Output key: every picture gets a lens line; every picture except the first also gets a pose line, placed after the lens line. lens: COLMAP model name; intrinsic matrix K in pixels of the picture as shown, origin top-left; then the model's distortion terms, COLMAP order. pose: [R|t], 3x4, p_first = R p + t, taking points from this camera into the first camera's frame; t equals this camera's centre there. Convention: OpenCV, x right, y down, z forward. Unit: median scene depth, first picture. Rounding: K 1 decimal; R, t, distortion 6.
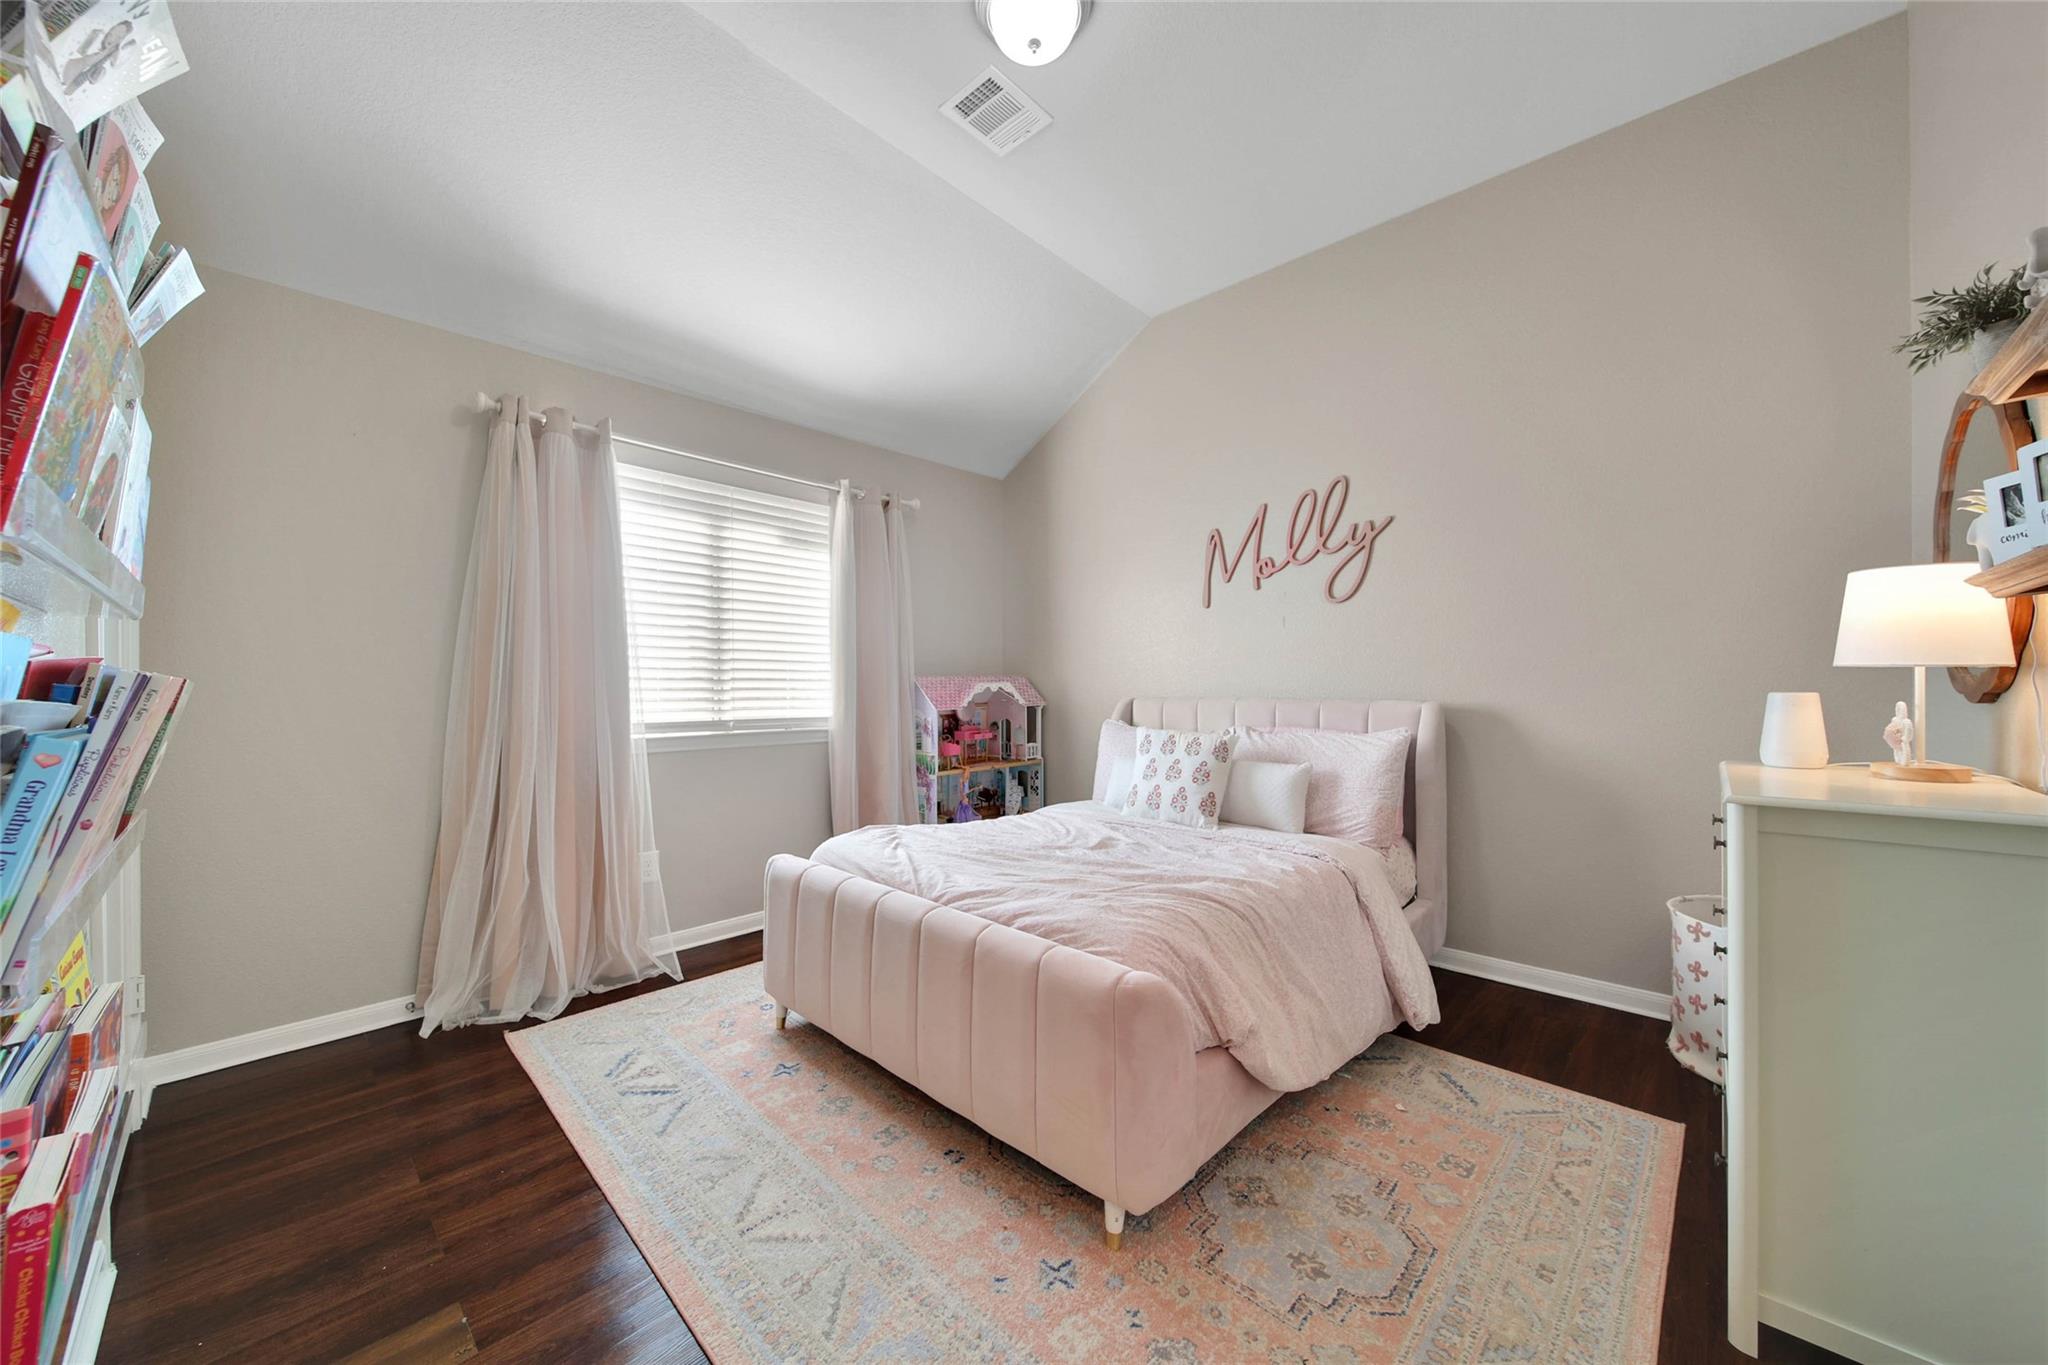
lens RADIAL K [[690.8, 0, 1024.0], [0, 690.8, 682.5], [0, 0, 1]] dist [0.000568, 0.000050]
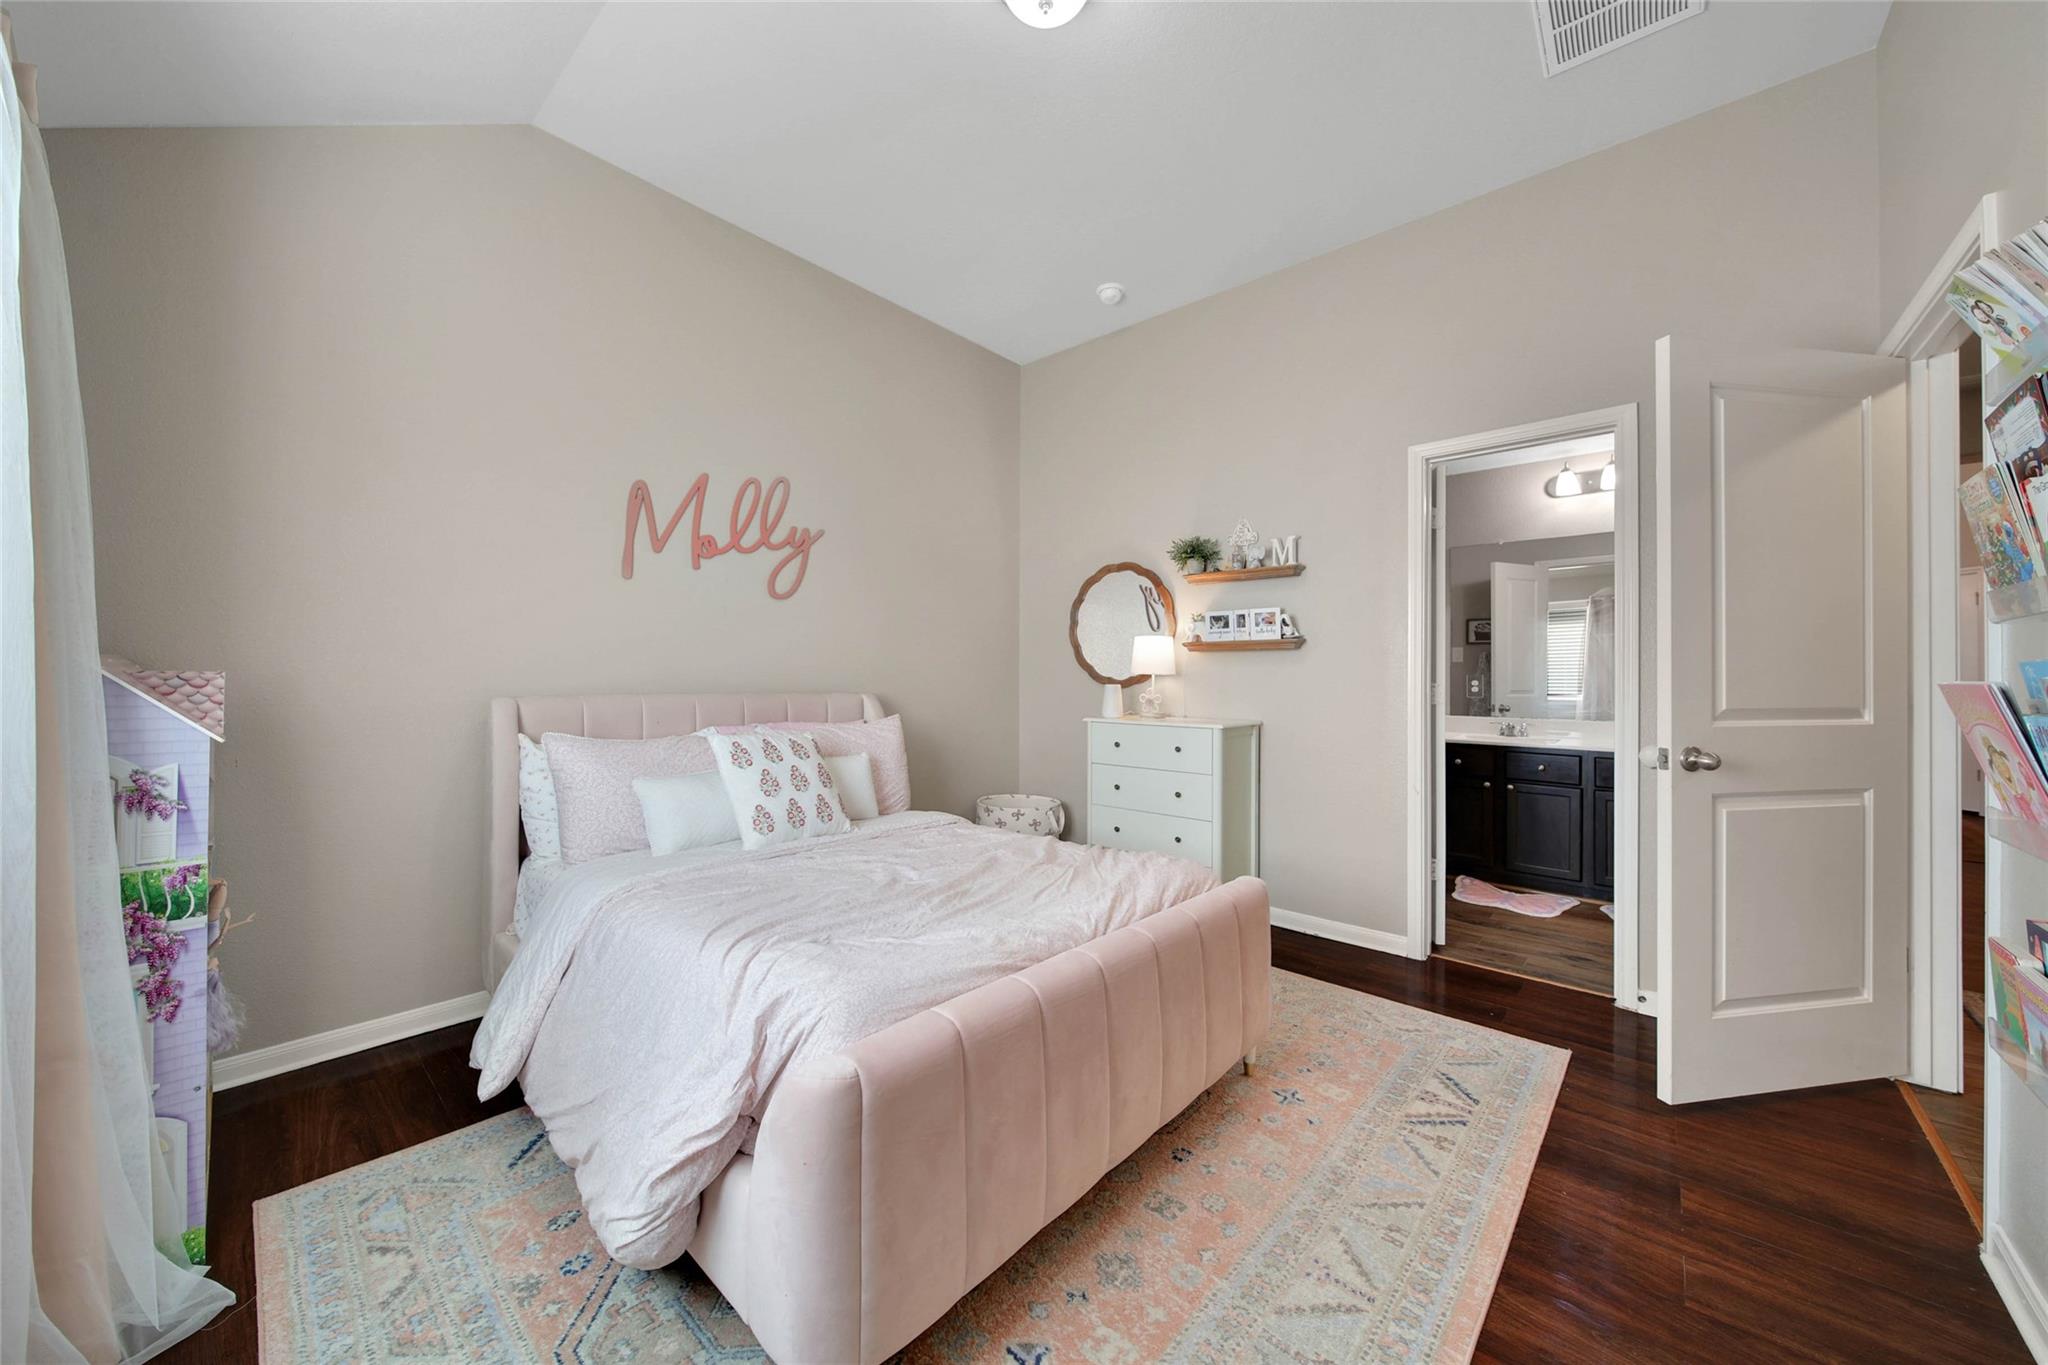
lens RADIAL K [[726.6, 0, 1020.0], [0, 726.6, 670.4], [0, 0, 1]] dist [0.001148, -0.000088]
pose [[0.001667, 0.025986, 0.999661, -0.613200], [0.007034, 0.999637, -0.025997, 0.017949], [-0.999974, 0.007075, 0.001483, 0.658996]]
